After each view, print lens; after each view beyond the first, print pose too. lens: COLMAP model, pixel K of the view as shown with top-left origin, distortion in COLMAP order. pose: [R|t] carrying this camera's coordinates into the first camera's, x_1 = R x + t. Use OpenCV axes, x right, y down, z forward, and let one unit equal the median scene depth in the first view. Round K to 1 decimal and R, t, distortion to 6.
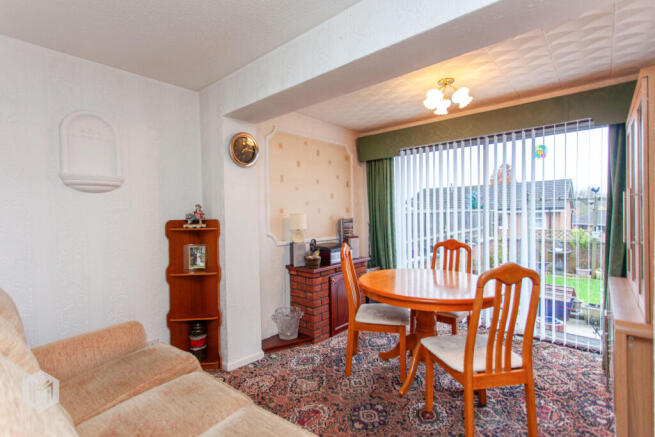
lens RADIAL K [[310.5, 0, 327.5], [0, 310.5, 218.5], [0, 0, 1]] dist [0.001860, 0.000342]
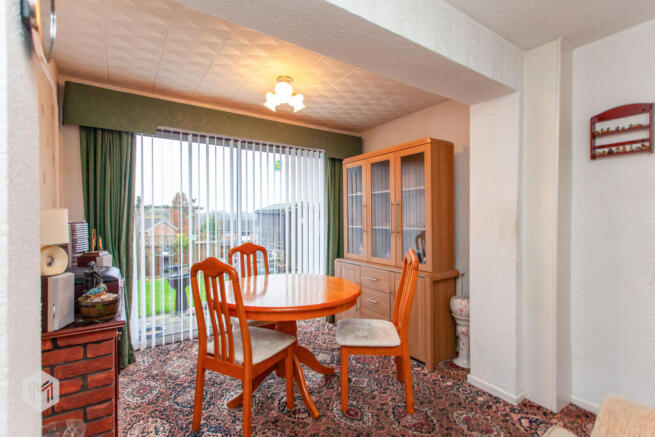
lens RADIAL K [[308.7, 0, 324.8], [0, 308.7, 220.5], [0, 0, 1]] dist [0.002650, 0.000060]
pose [[0.249470, 0.004910, 0.968370, -0.436146], [0.015685, 0.999835, -0.009110, 0.011182], [-0.968256, 0.017461, 0.249352, 0.532804]]
